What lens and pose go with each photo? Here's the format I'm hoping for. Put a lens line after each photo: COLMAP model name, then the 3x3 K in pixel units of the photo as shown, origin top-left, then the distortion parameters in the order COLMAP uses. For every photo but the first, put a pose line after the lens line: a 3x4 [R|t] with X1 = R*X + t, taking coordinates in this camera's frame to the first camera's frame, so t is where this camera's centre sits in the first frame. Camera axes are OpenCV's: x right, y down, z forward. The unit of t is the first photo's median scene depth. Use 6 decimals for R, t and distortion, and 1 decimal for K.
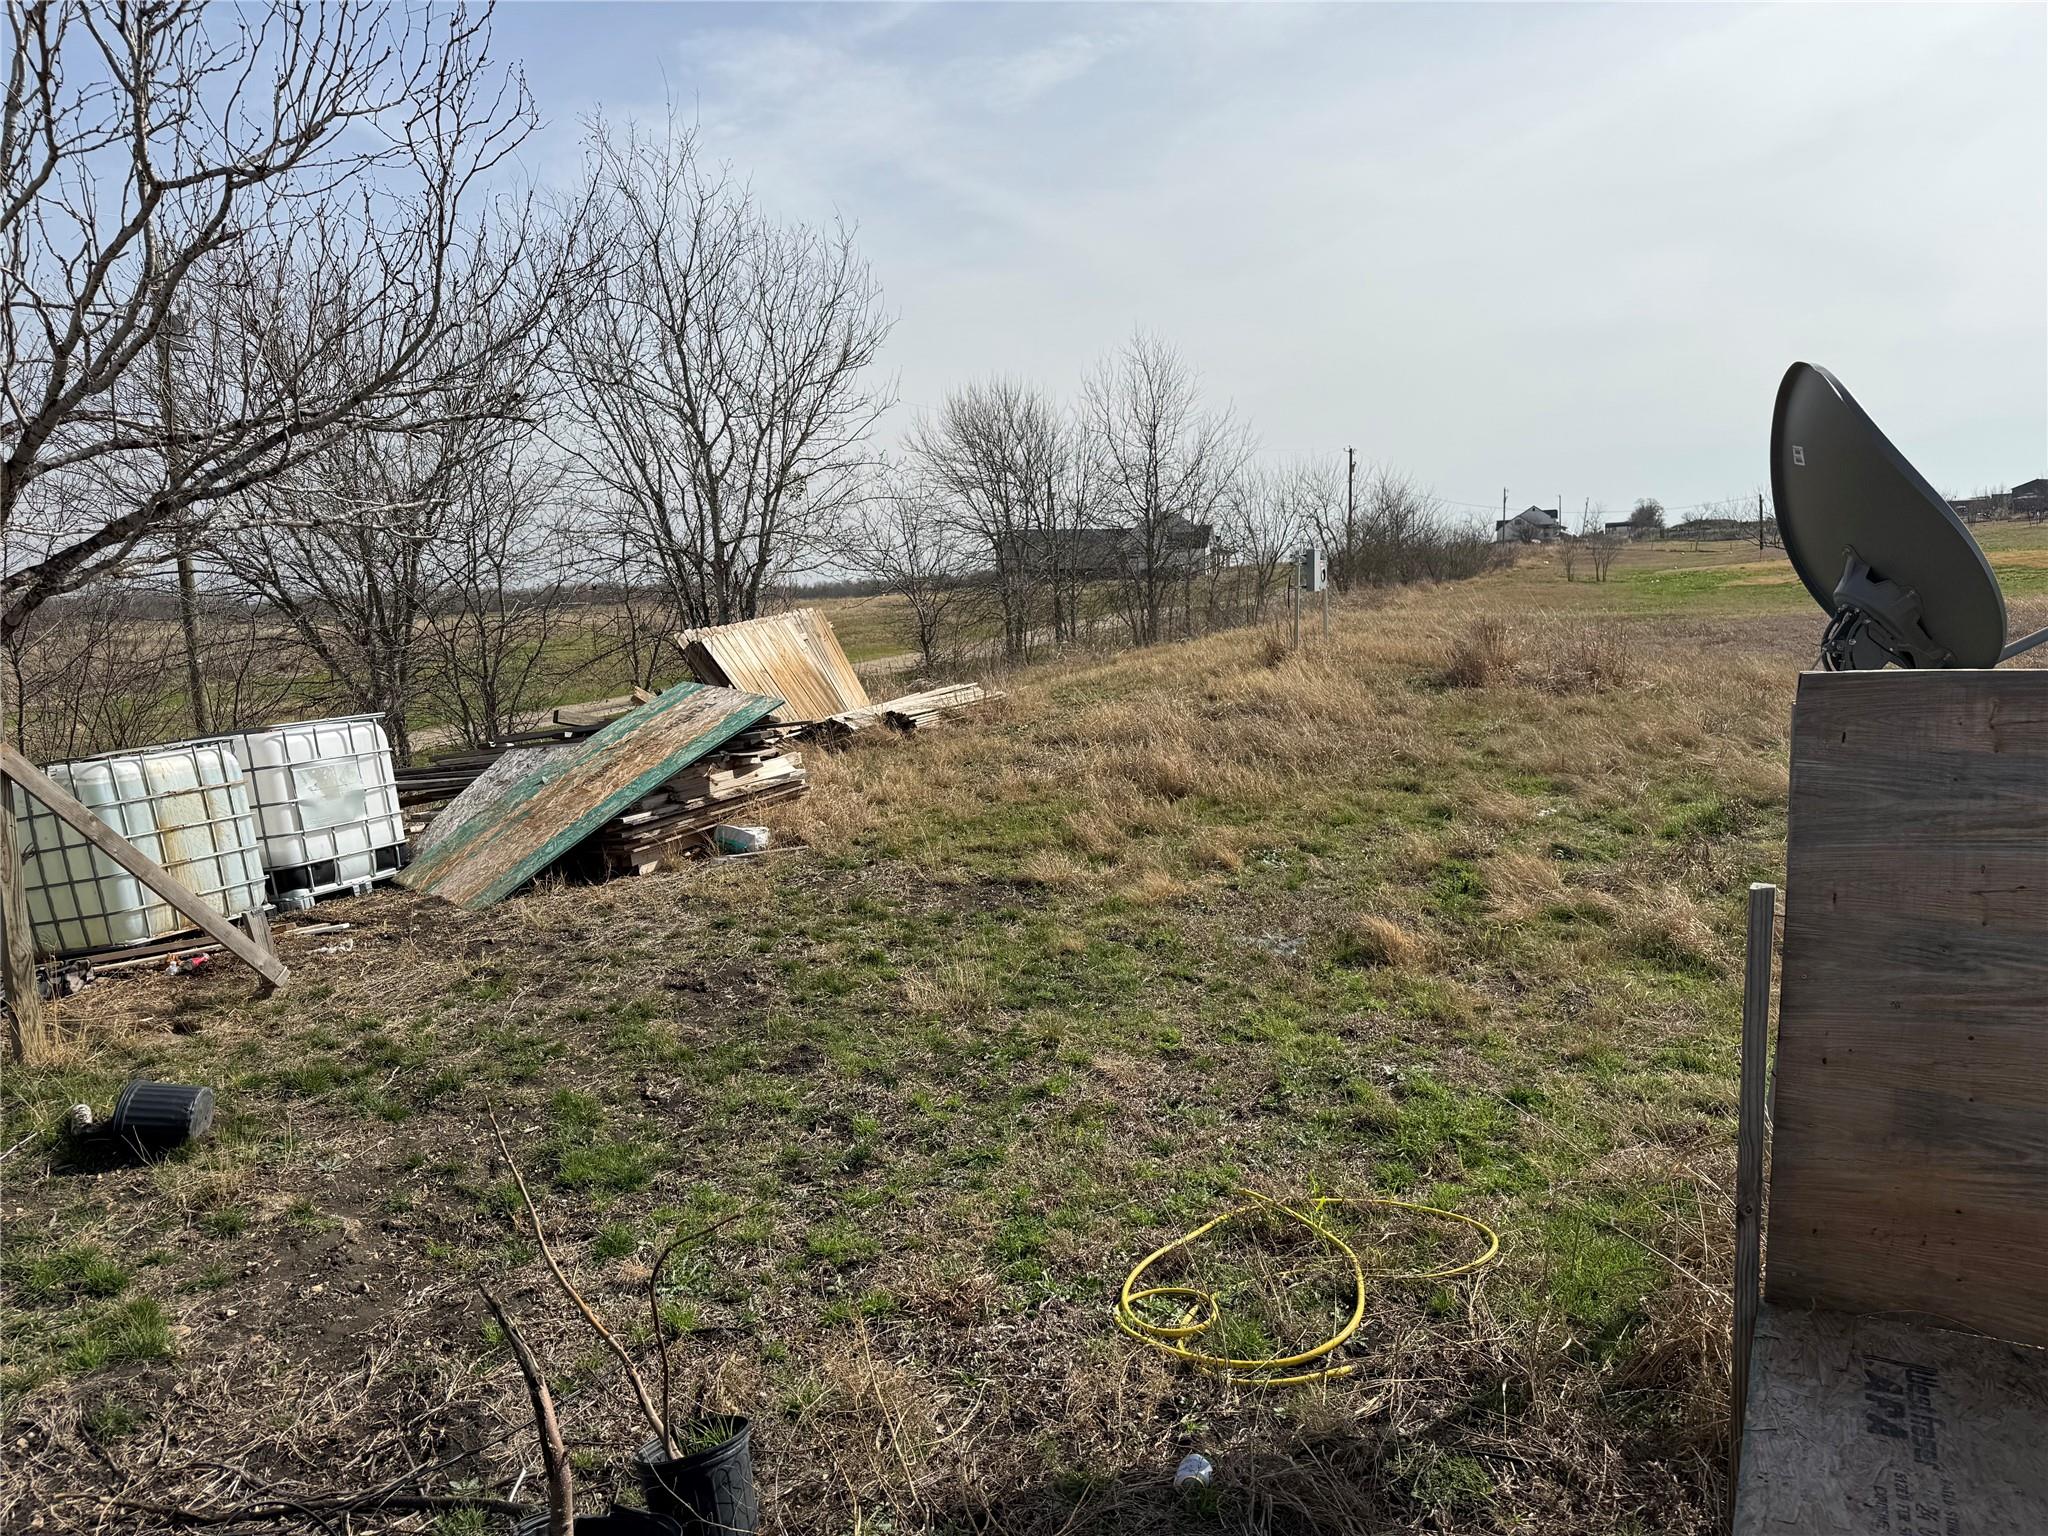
lens RADIAL K [[1431.4, 0, 1024.0], [0, 1431.4, 768.0], [0, 0, 1]] dist [0.127681, -0.179676]
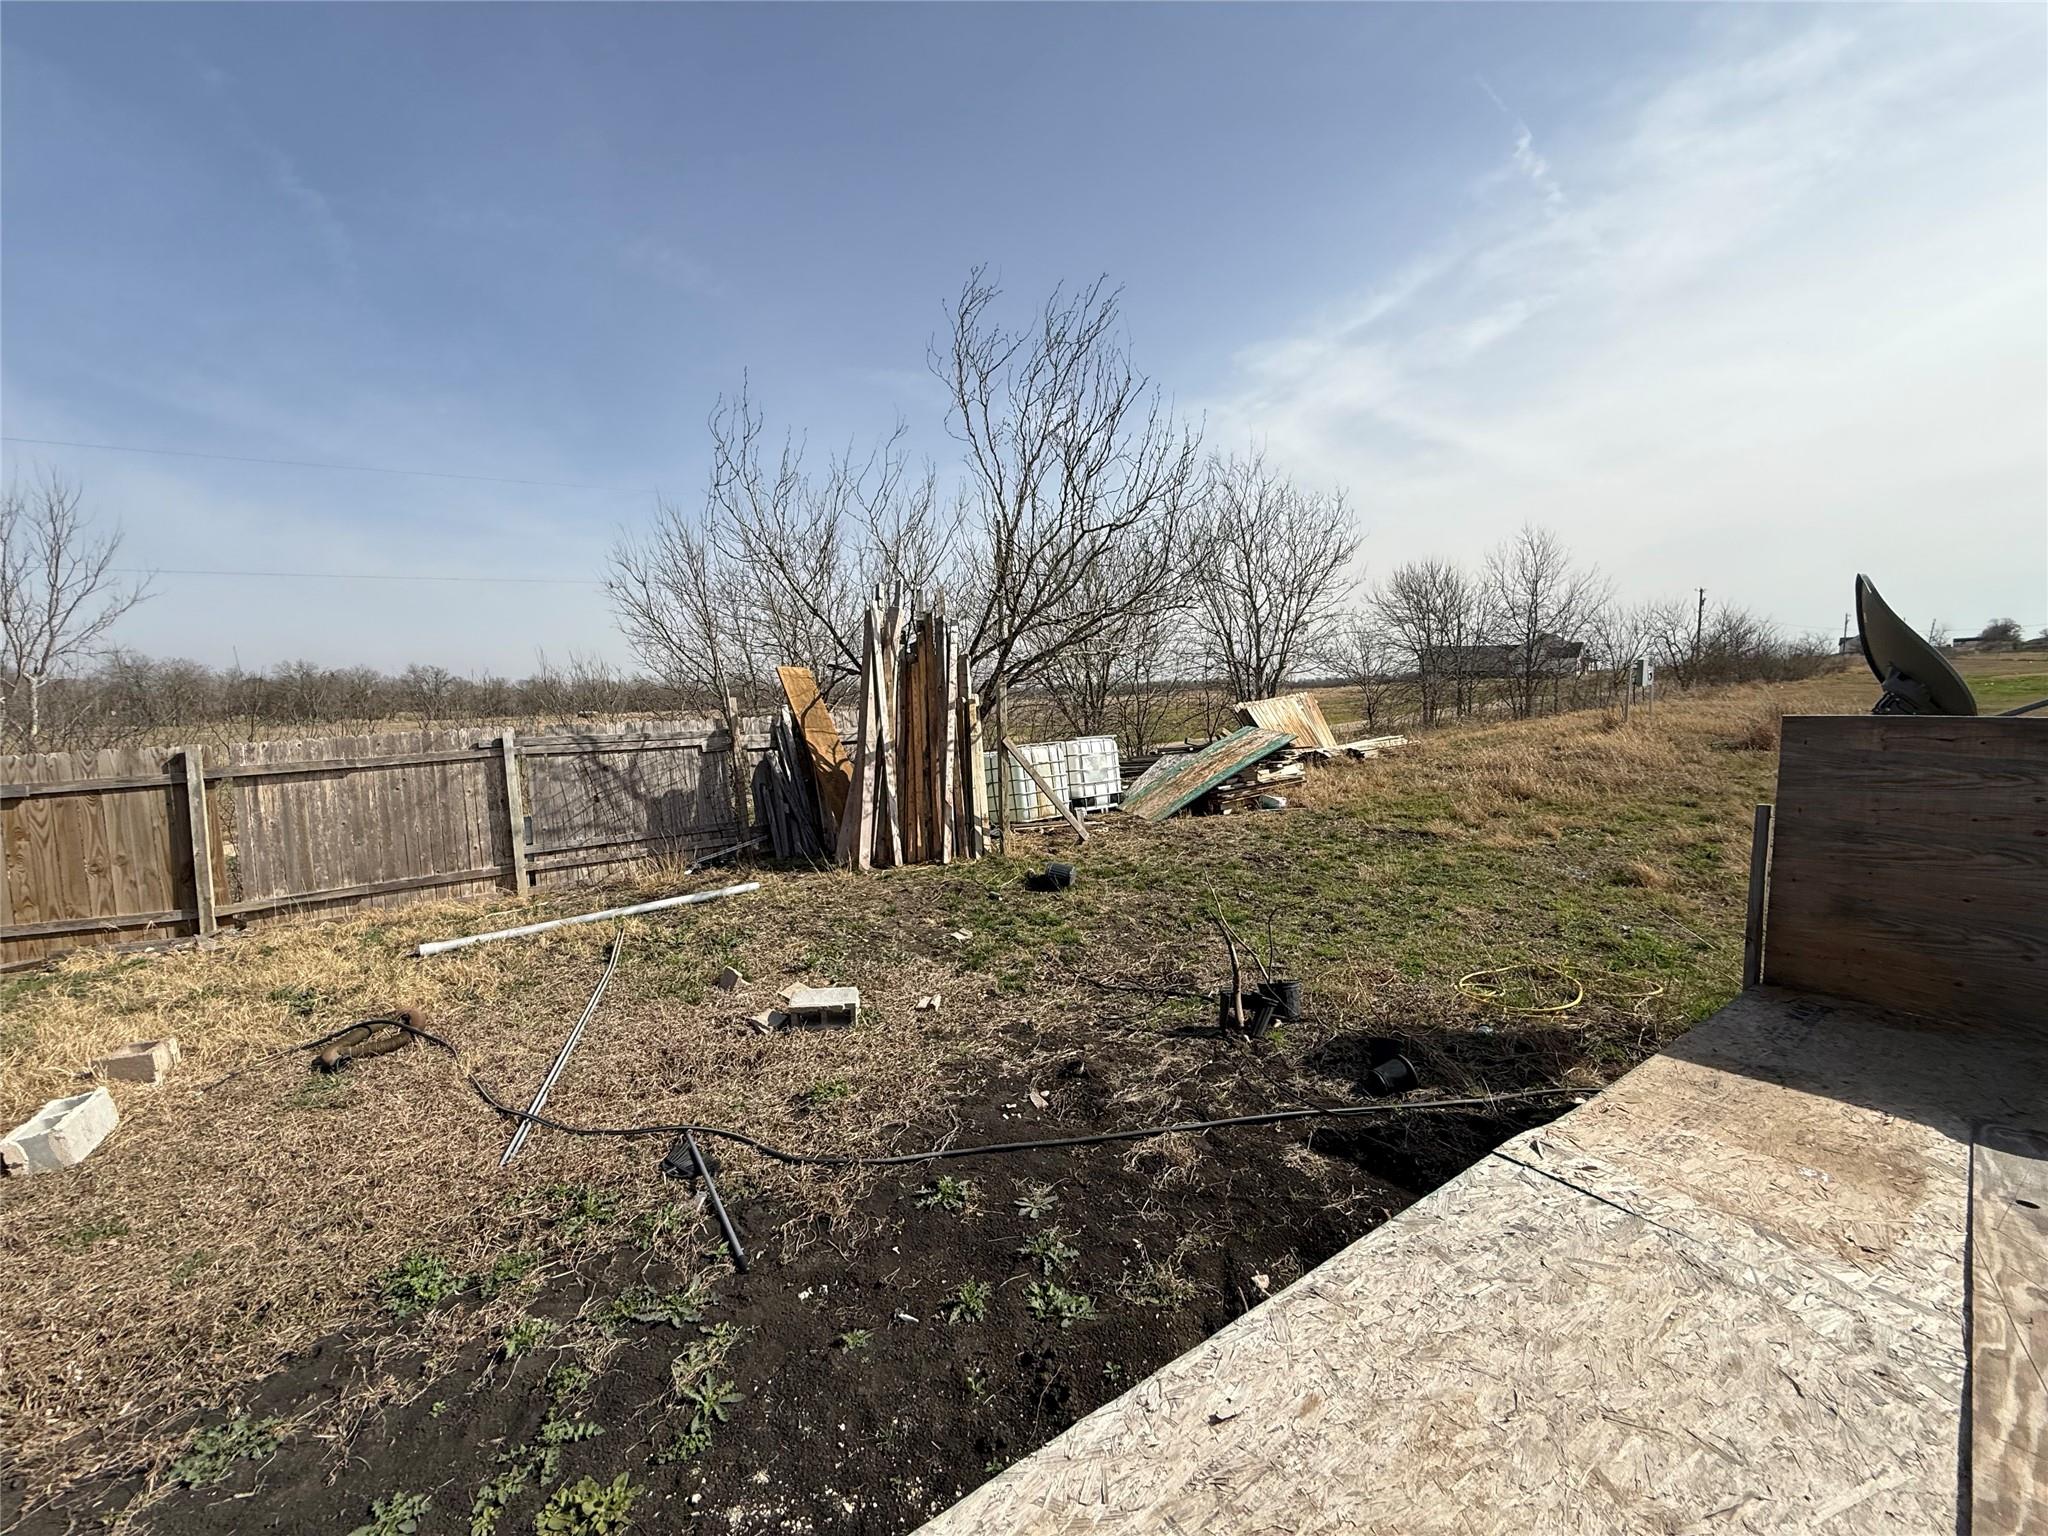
lens RADIAL K [[856.2, 0, 994.5], [0, 856.2, 773.4], [0, 0, 1]] dist [-0.001333, -0.000415]
pose [[0.888369, 0.055315, -0.455786, 0.004941], [-0.063961, 0.997946, -0.003553, 0.032095], [0.454653, 0.032308, 0.890082, -0.229983]]
